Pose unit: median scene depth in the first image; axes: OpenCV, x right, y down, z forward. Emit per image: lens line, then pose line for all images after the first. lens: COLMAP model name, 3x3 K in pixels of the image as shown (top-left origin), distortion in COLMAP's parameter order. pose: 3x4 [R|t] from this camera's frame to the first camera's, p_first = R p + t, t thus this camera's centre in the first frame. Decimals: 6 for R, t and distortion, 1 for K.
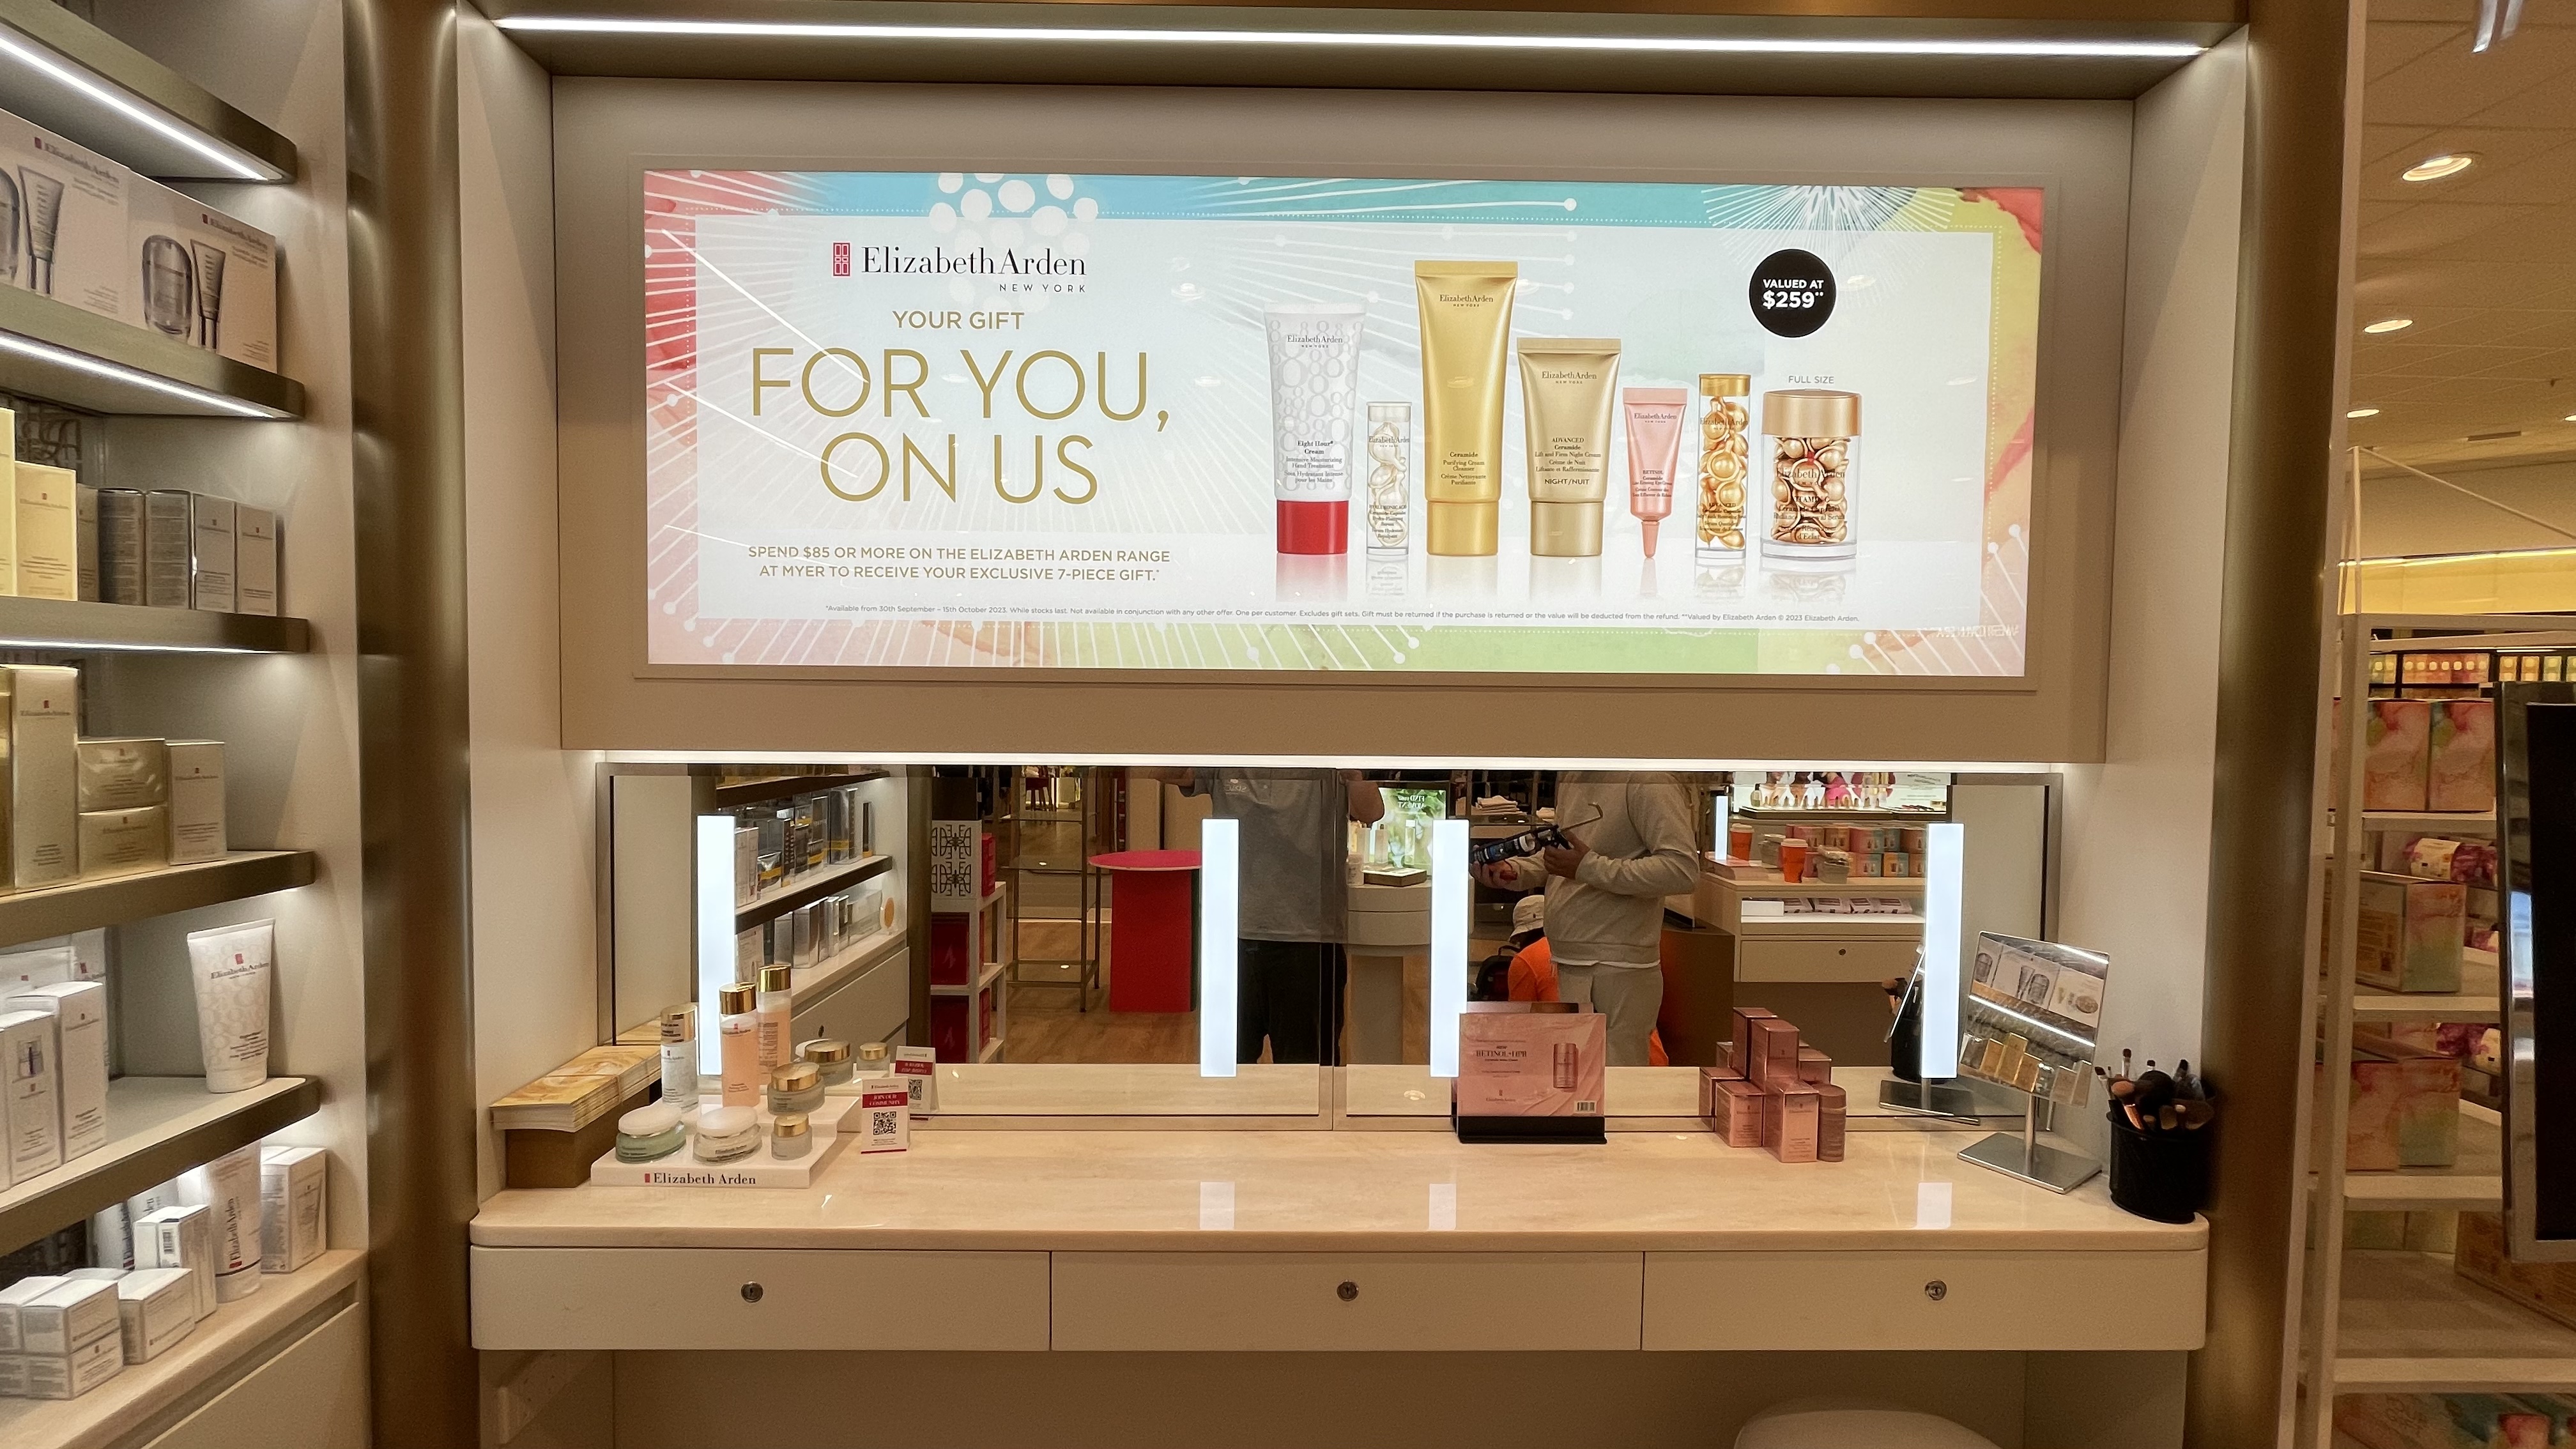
lens RADIAL K [[1042.9, 0, 1269.6], [0, 1042.9, 737.1], [0, 0, 1]] dist [-0.000973, -0.000395]
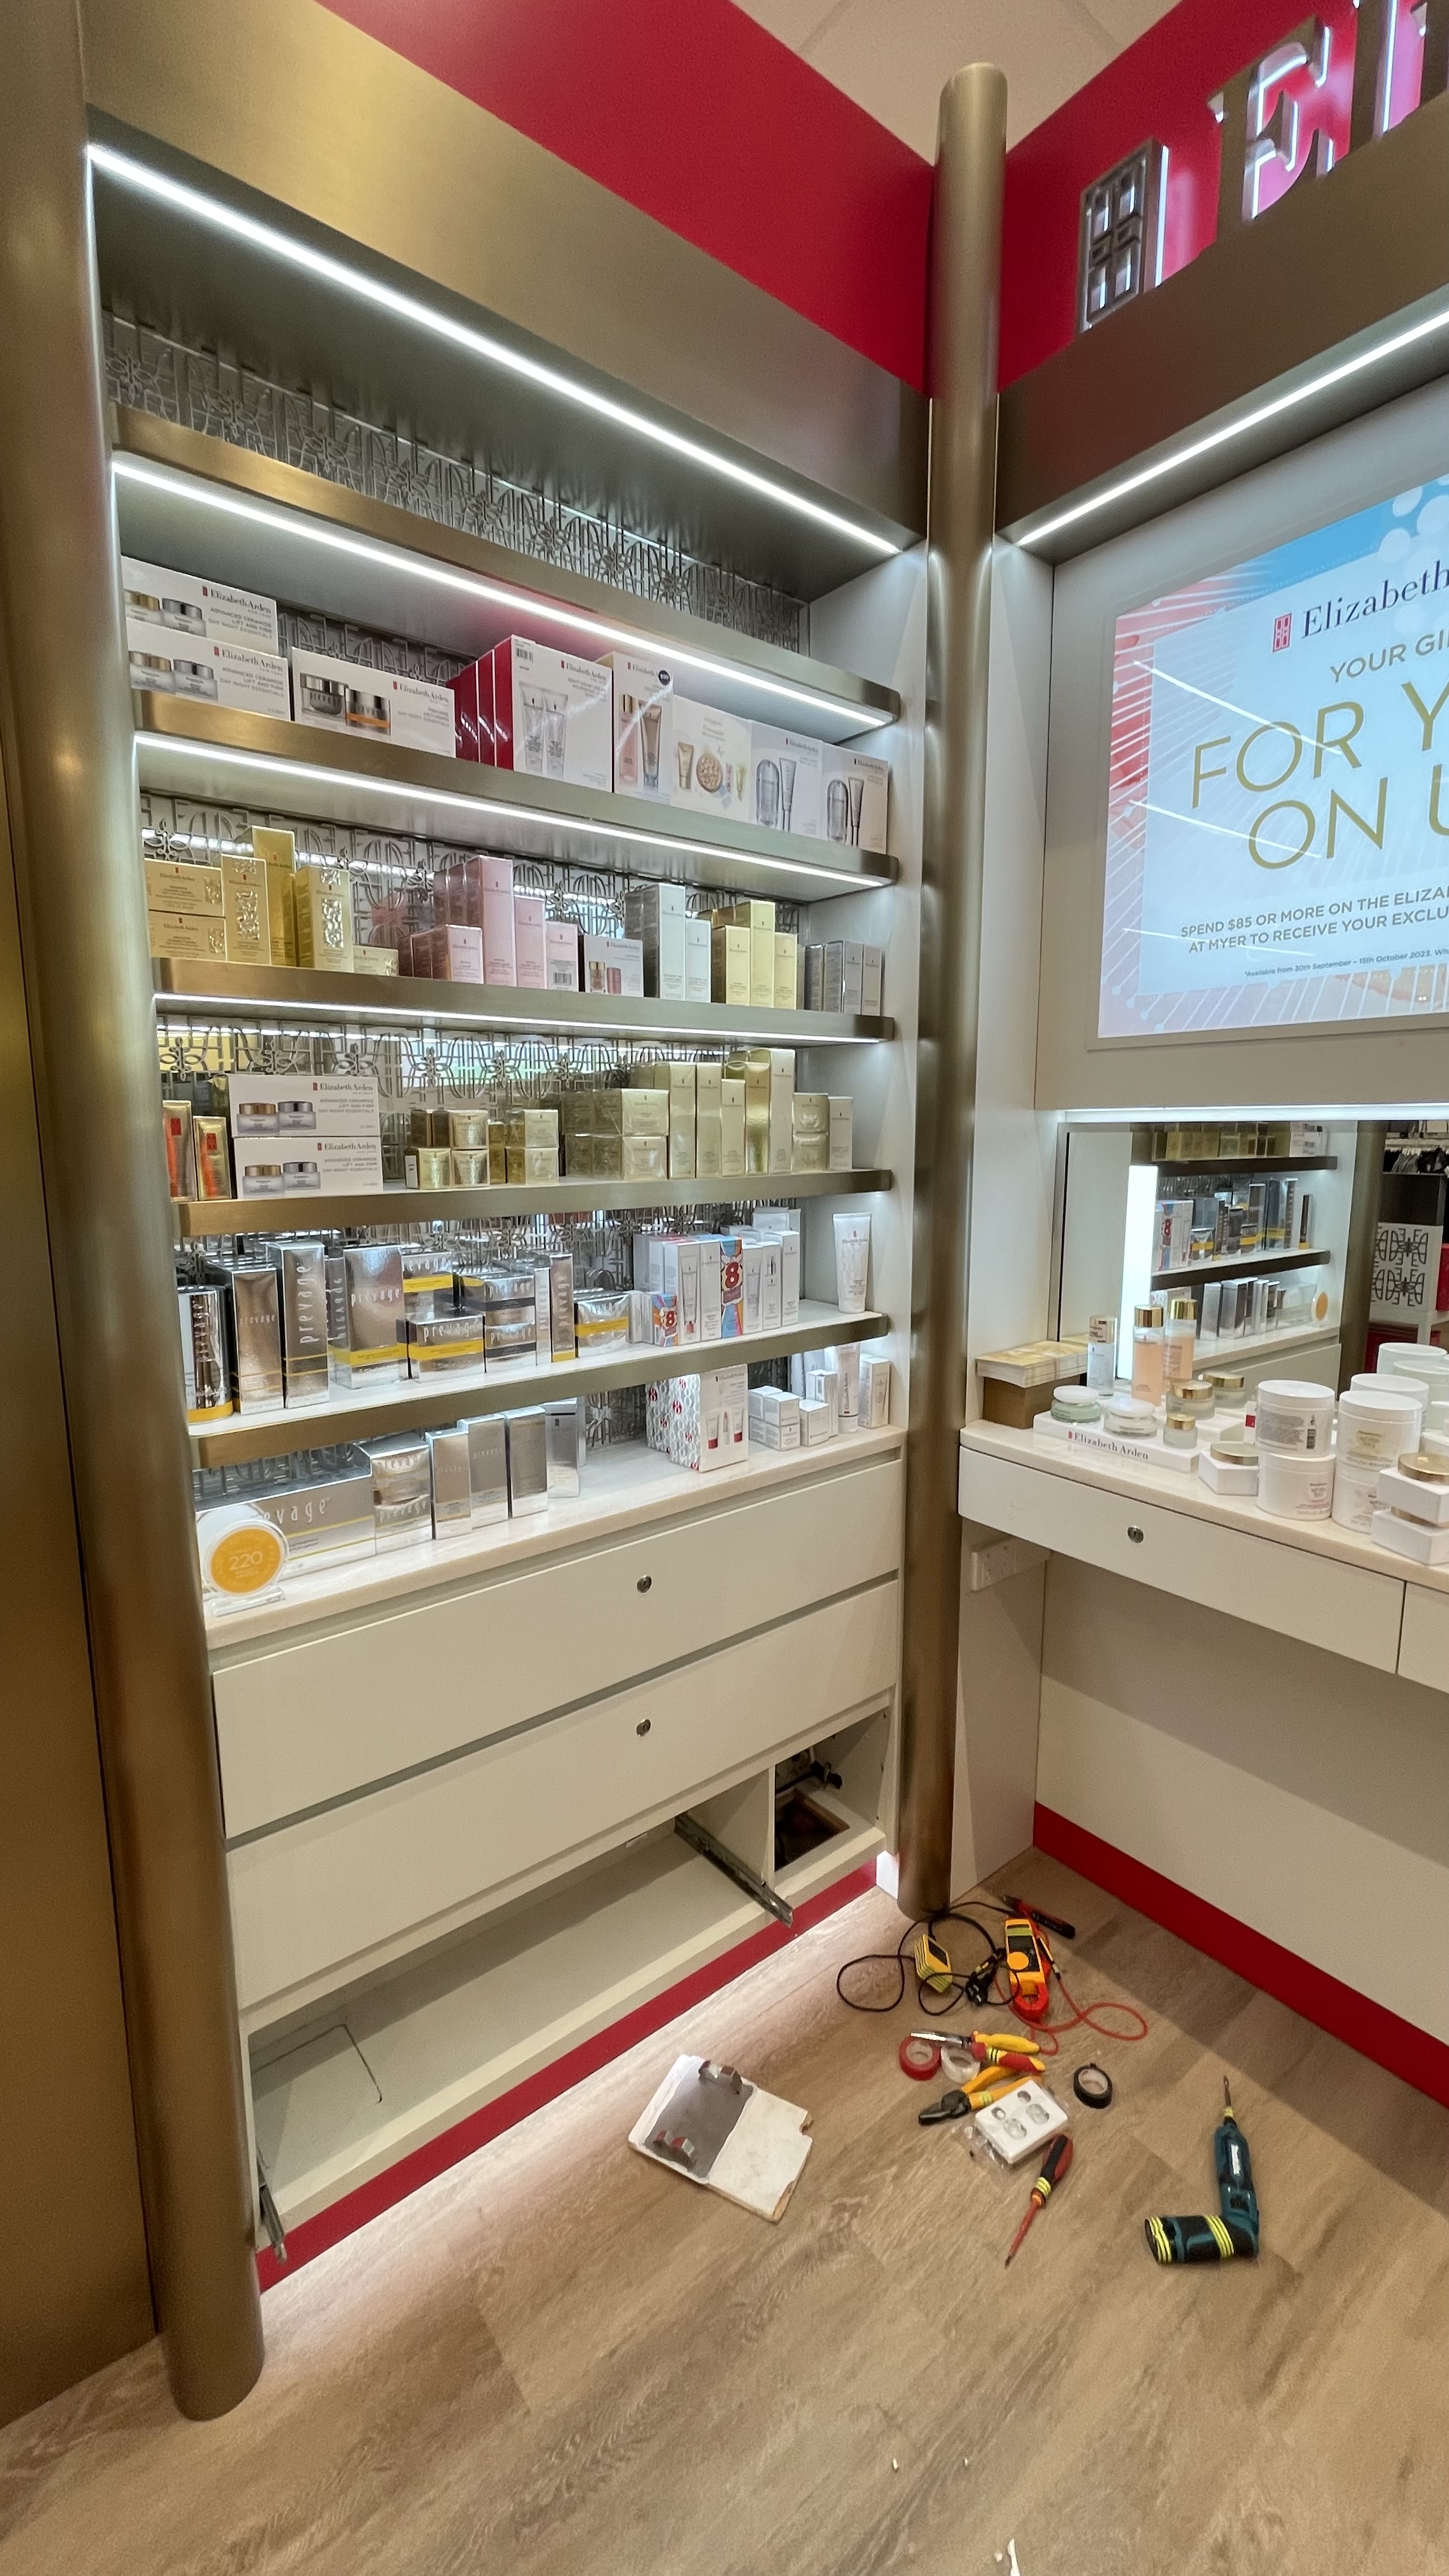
lens RADIAL K [[1042.9, 0, 724.5], [0, 1042.9, 1288.0], [0, 0, 1]] dist [-0.000973, -0.000395]
pose [[0.609663, 0.106860, -0.785425, 0.141423], [-0.019195, 0.992571, 0.120143, 0.083503], [0.792428, -0.058170, 0.607185, -0.126341]]
